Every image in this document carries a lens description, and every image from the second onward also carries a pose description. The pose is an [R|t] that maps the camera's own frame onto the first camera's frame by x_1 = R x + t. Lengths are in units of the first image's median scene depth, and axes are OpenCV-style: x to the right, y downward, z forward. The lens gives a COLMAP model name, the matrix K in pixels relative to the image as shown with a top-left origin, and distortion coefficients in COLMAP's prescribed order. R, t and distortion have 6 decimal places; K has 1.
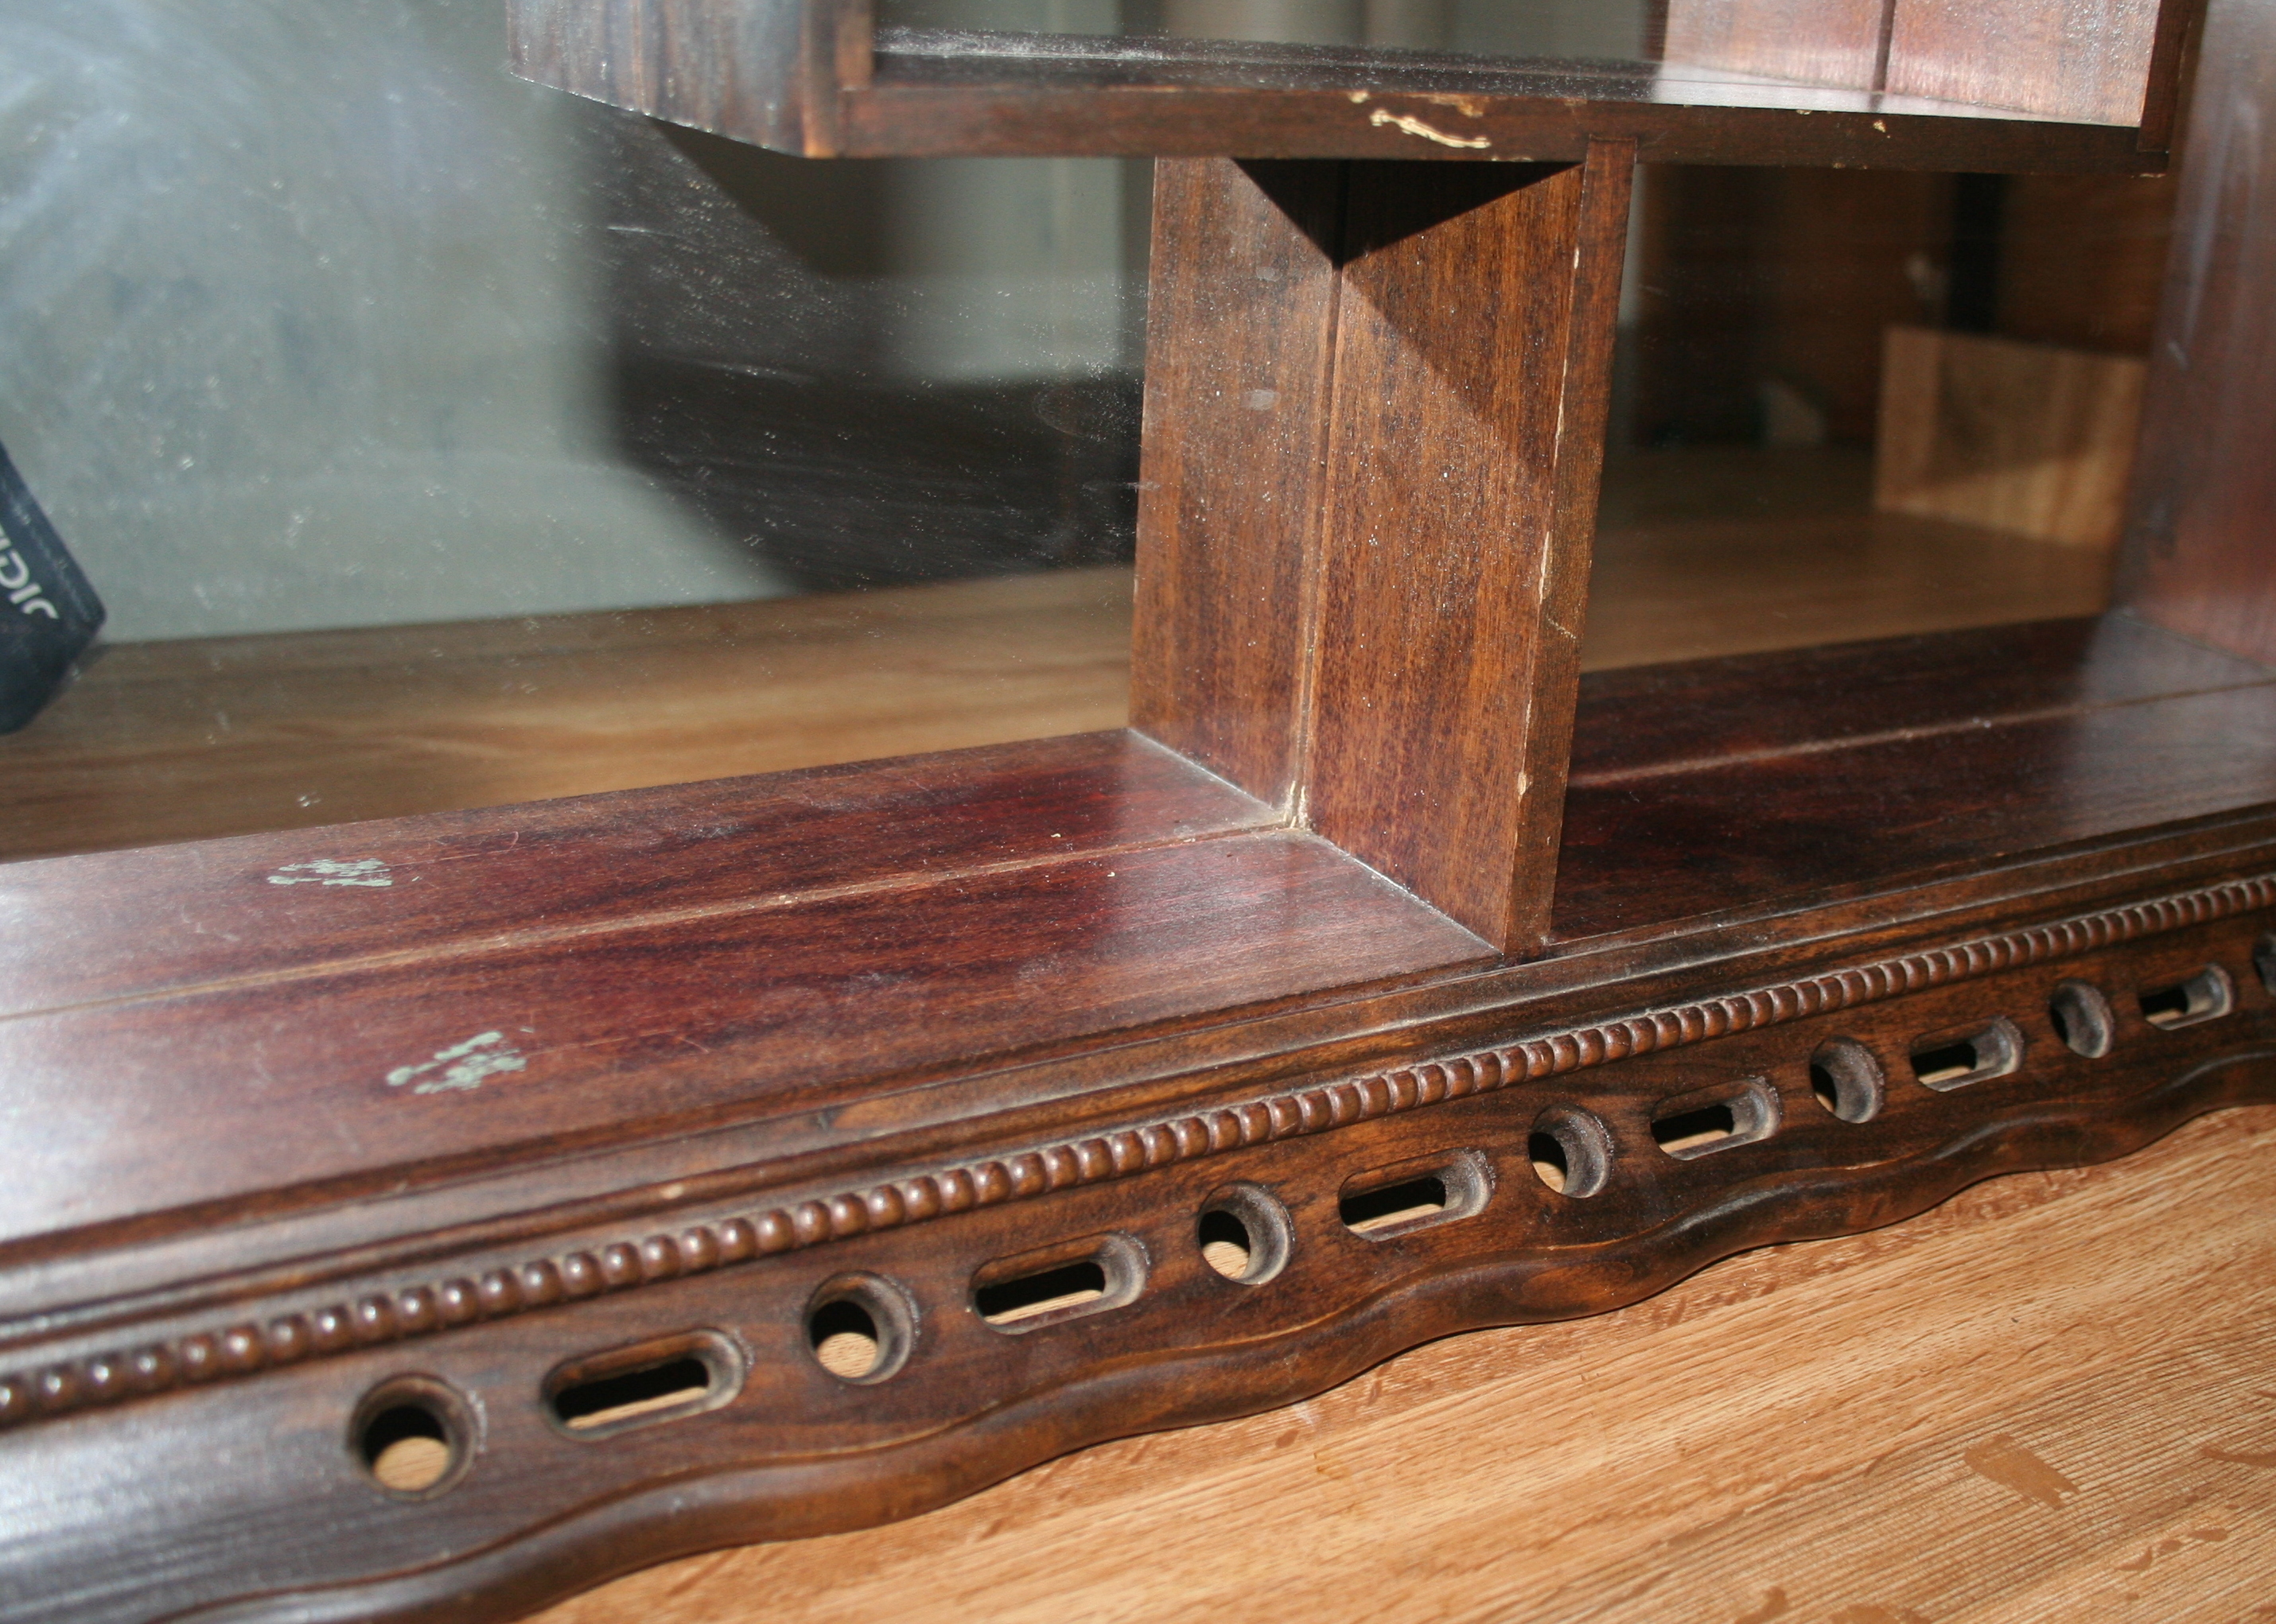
lens RADIAL K [[2477.6, 0, 1354.4], [0, 2477.6, 770.9], [0, 0, 1]] dist [-0.125556, 0.032134]
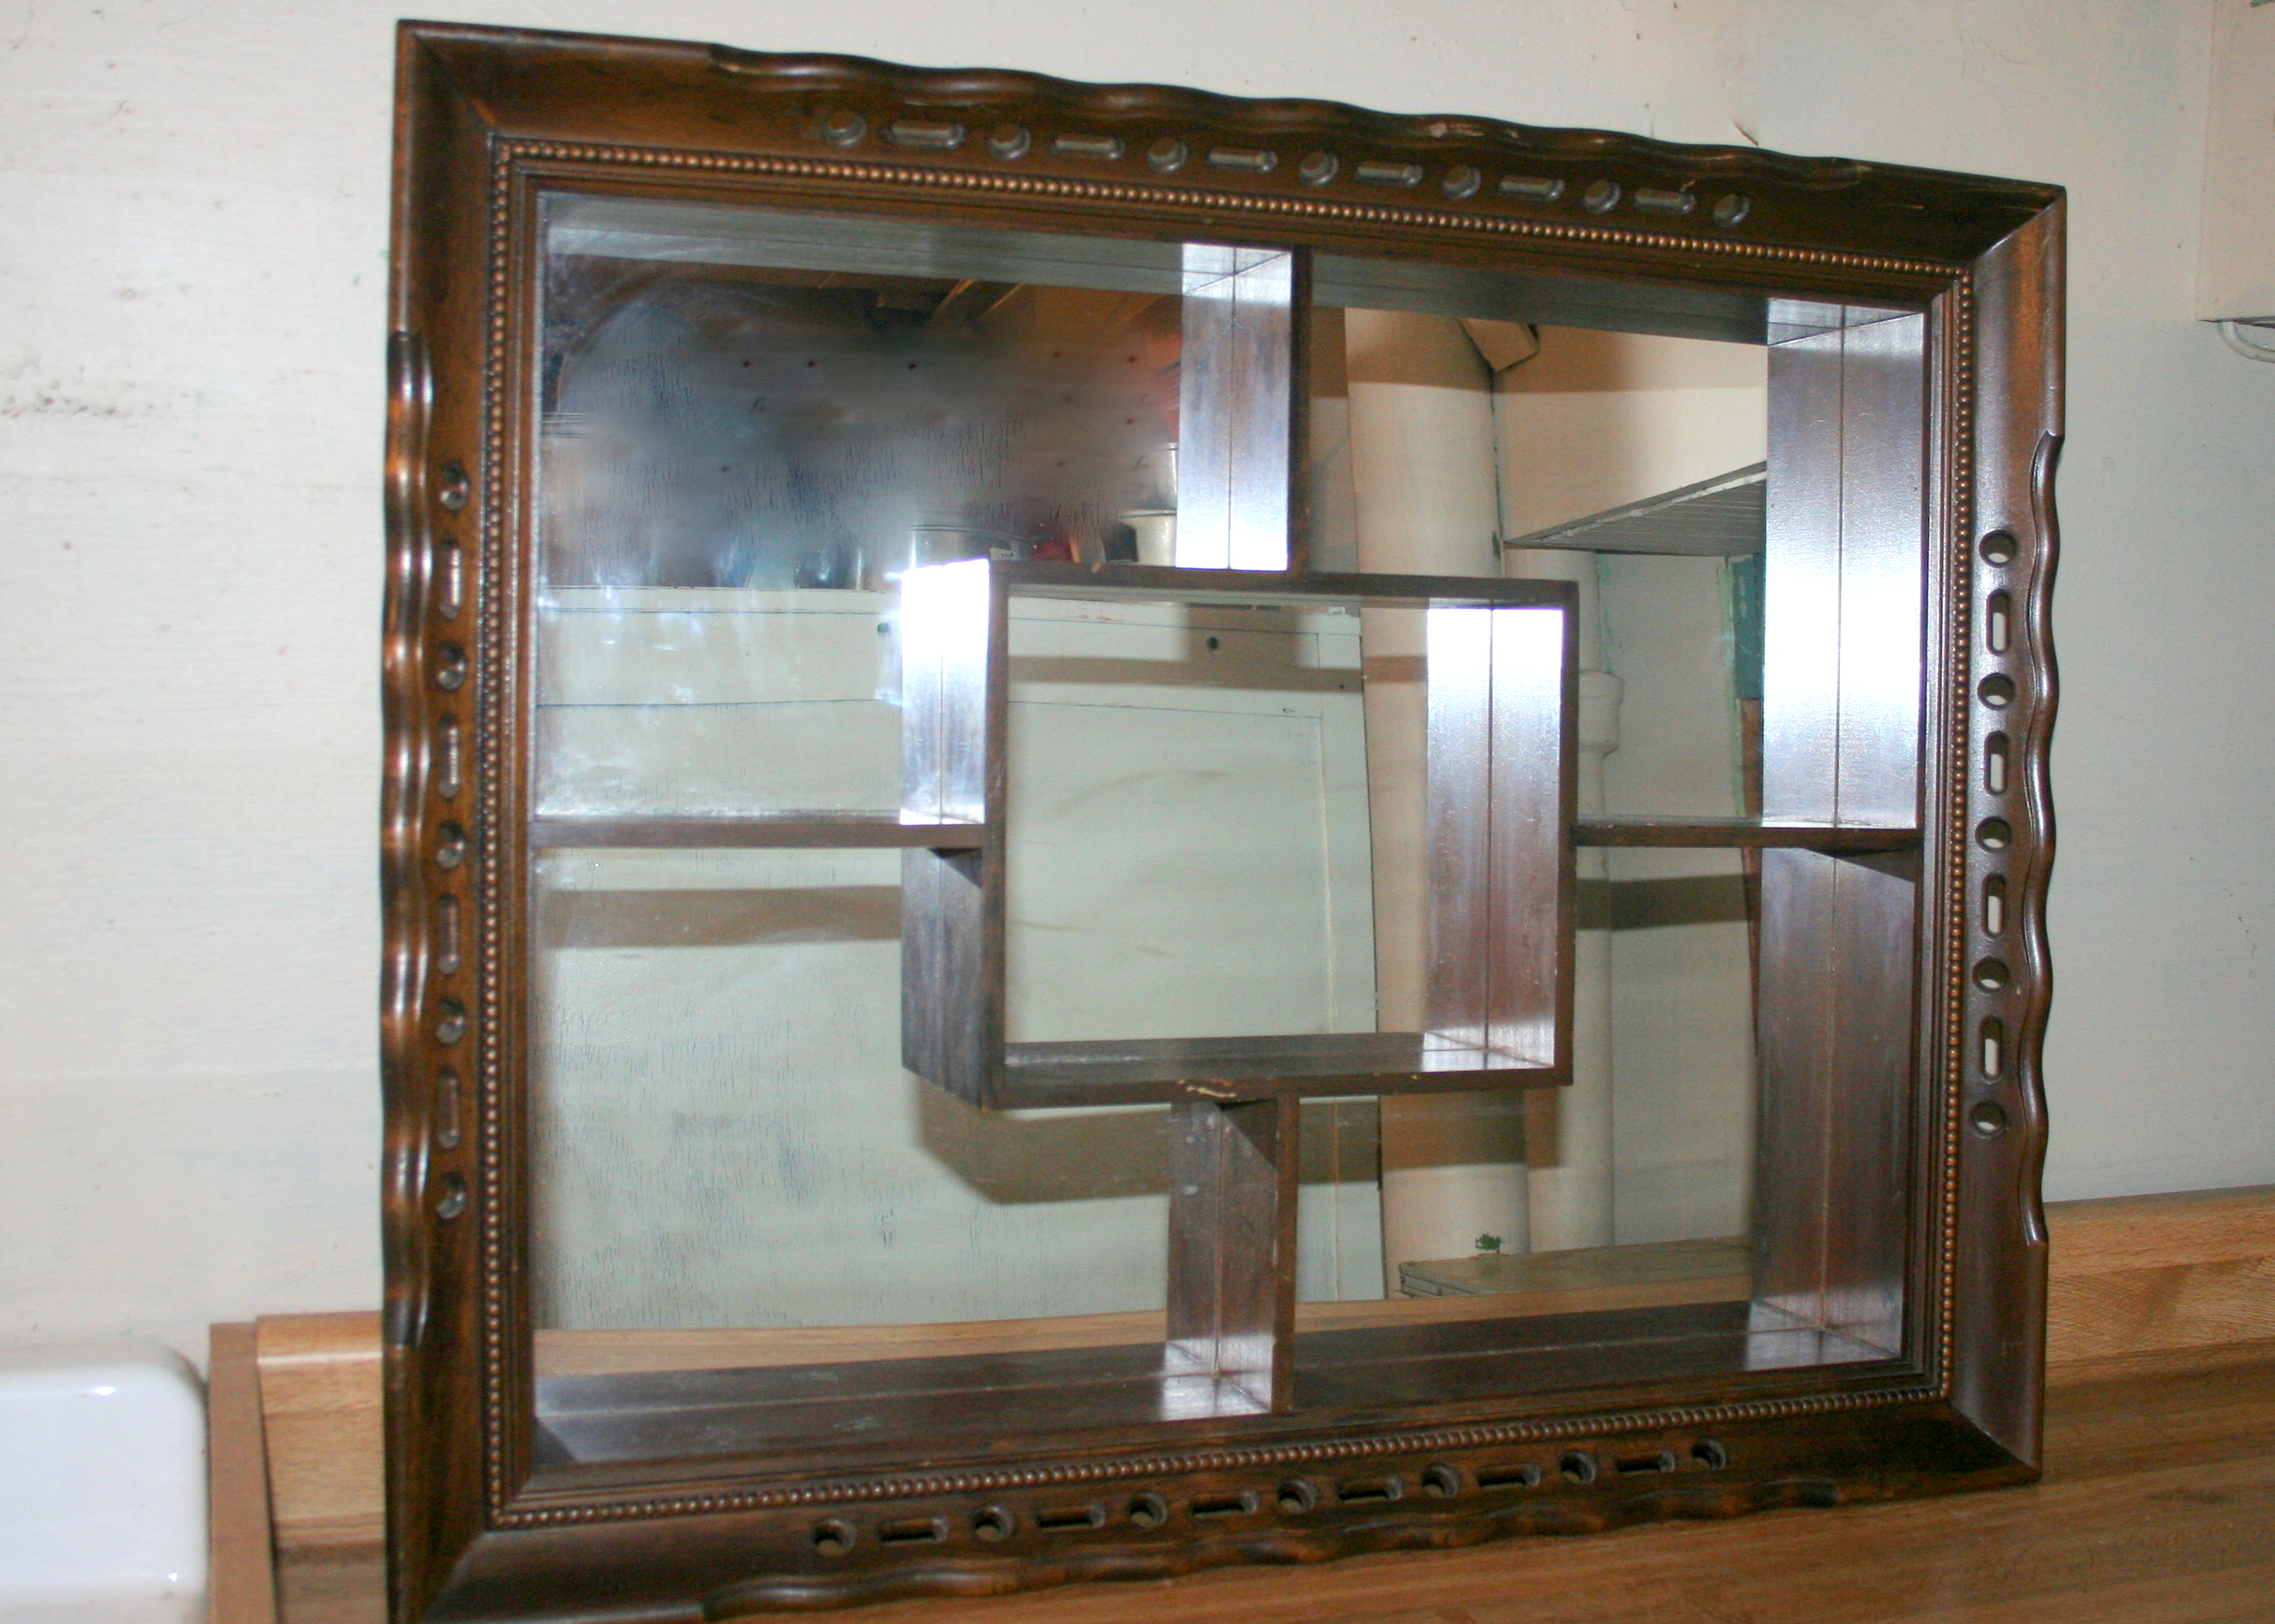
lens RADIAL K [[2476.7, 0, 1353.8], [0, 2476.7, 770.9], [0, 0, 1]] dist [-0.125556, 0.032134]
pose [[0.980850, -0.052636, -0.187515, 0.673870], [-0.011237, 0.945891, -0.324291, 0.278116], [0.194438, 0.320188, 0.927186, -1.546729]]
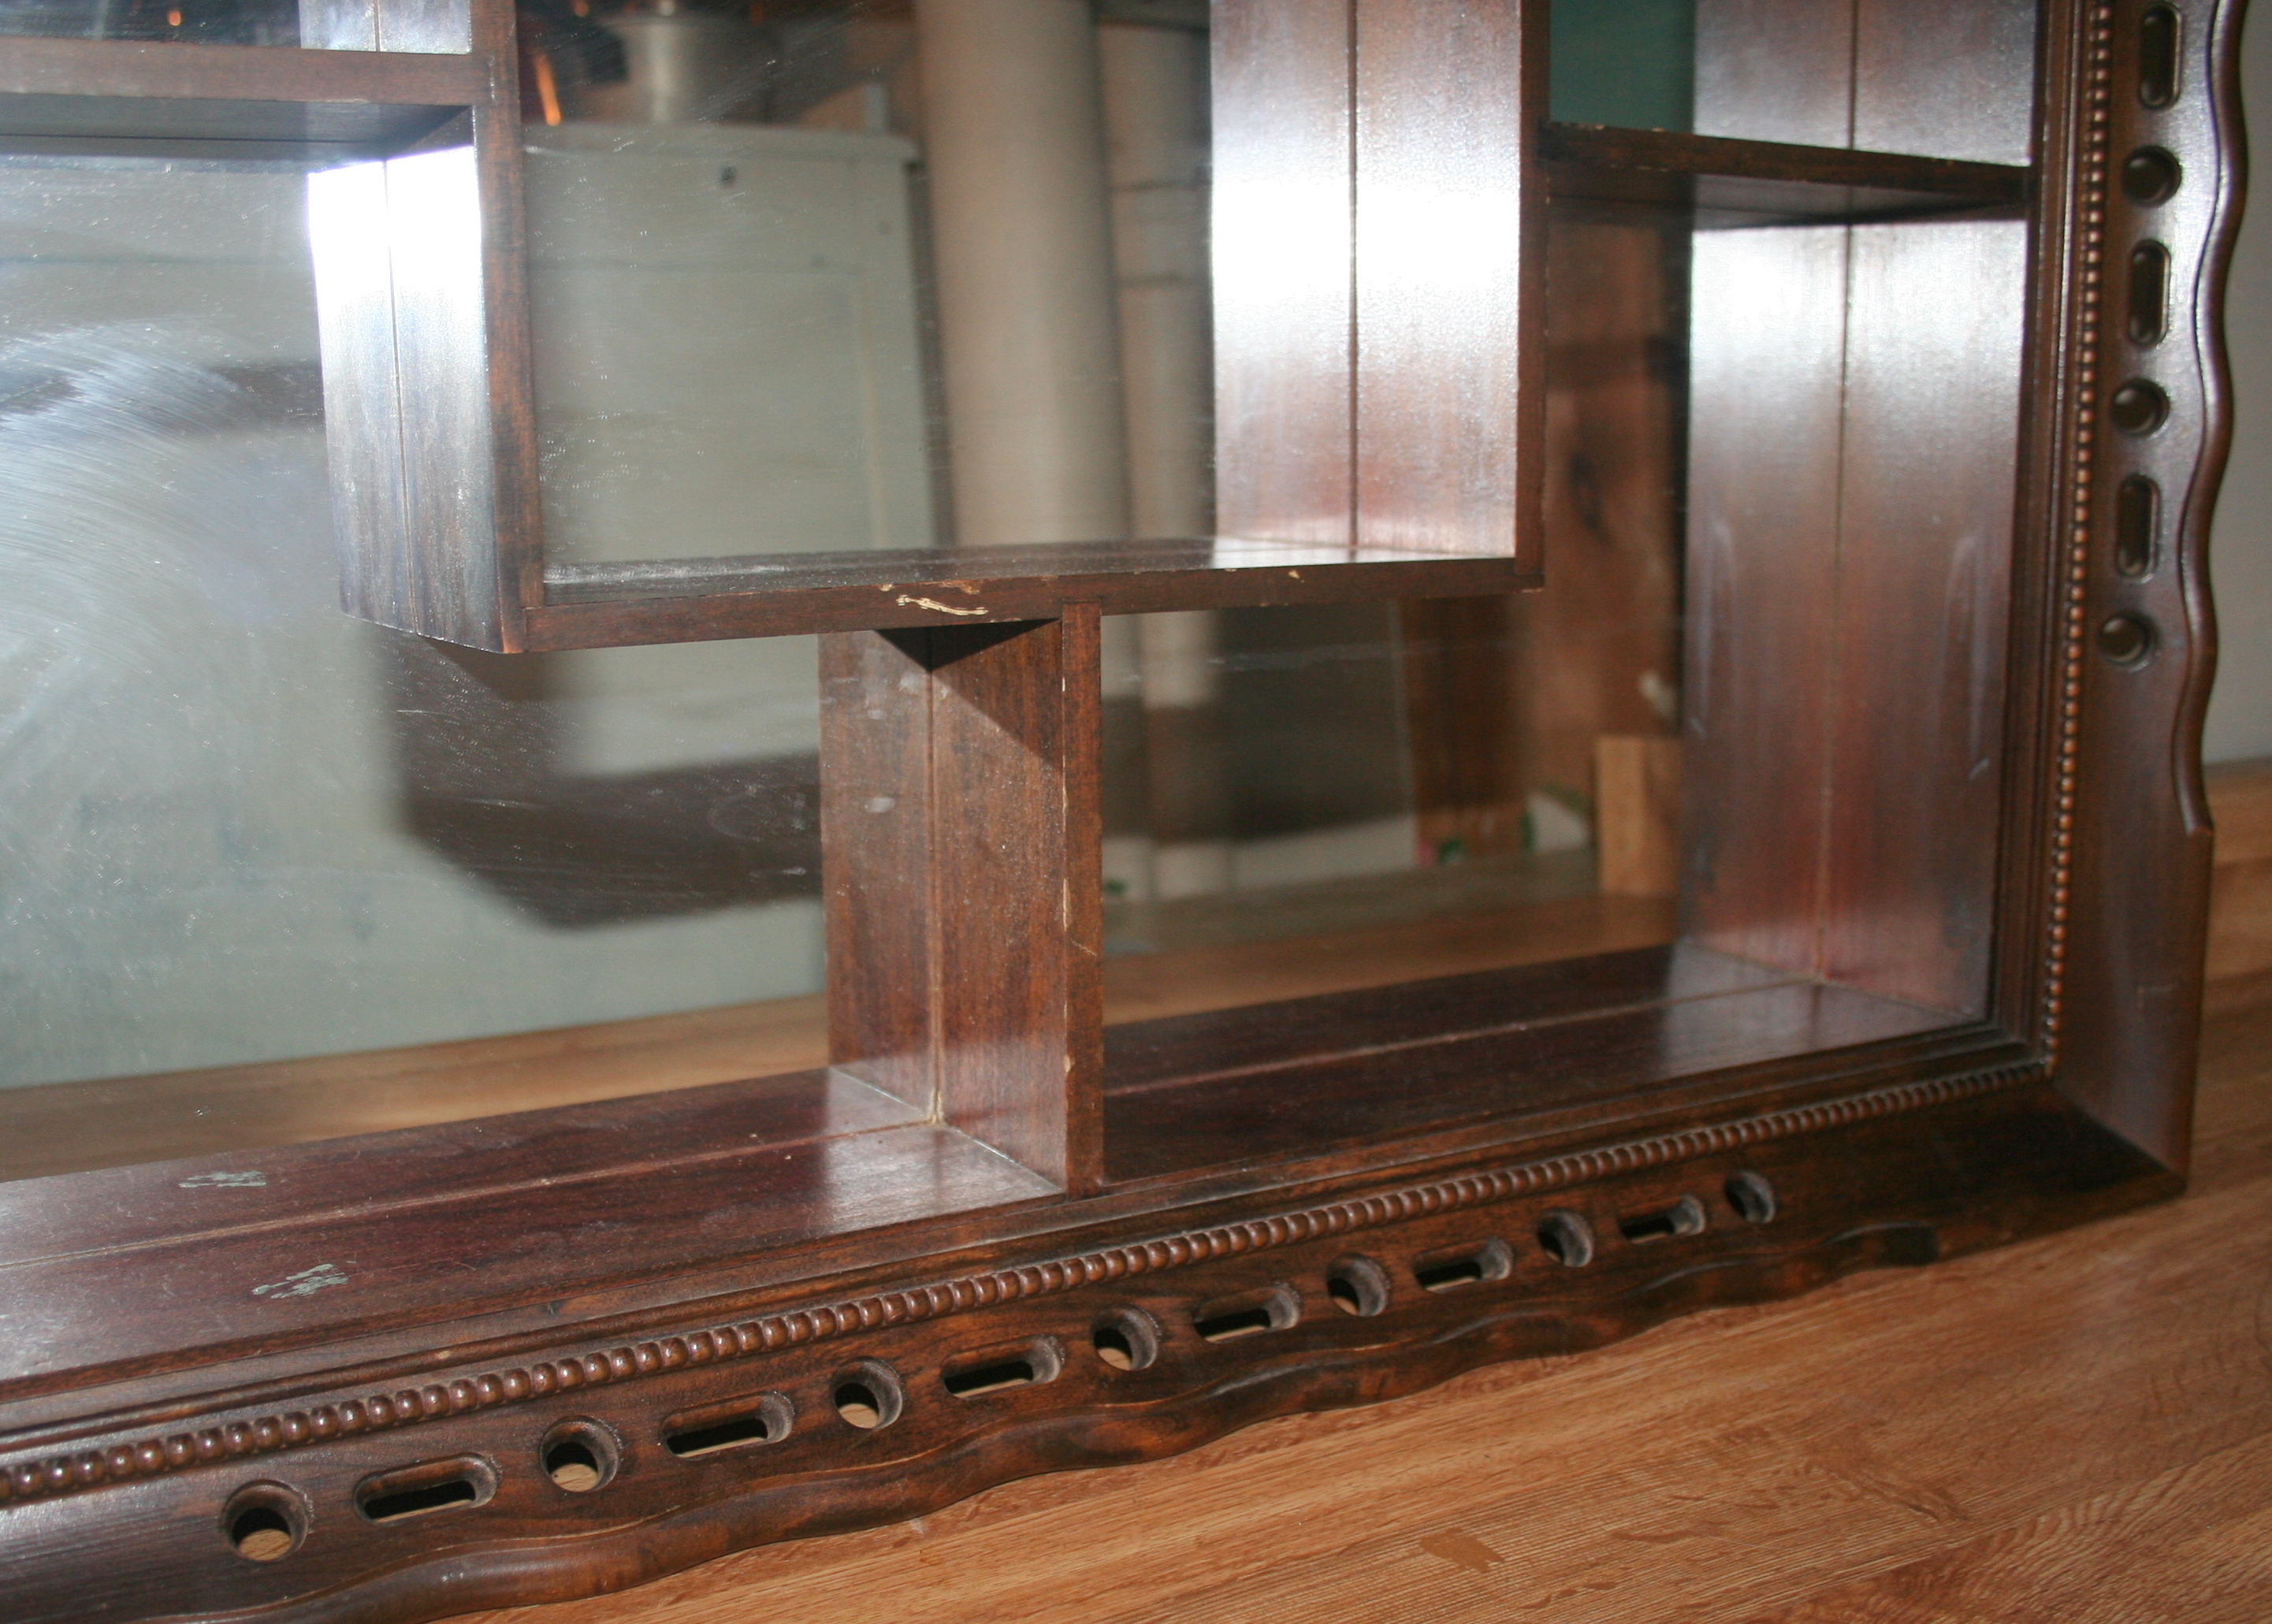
lens RADIAL K [[2439.5, 0, 1136.0], [0, 2439.5, 812.0], [0, 0, 1]] dist [-0.125614, 0.019147]
pose [[0.995839, -0.073128, -0.054385, 0.197714], [0.062780, 0.983046, -0.172276, 0.107502], [0.066061, 0.168145, 0.983546, -0.365710]]
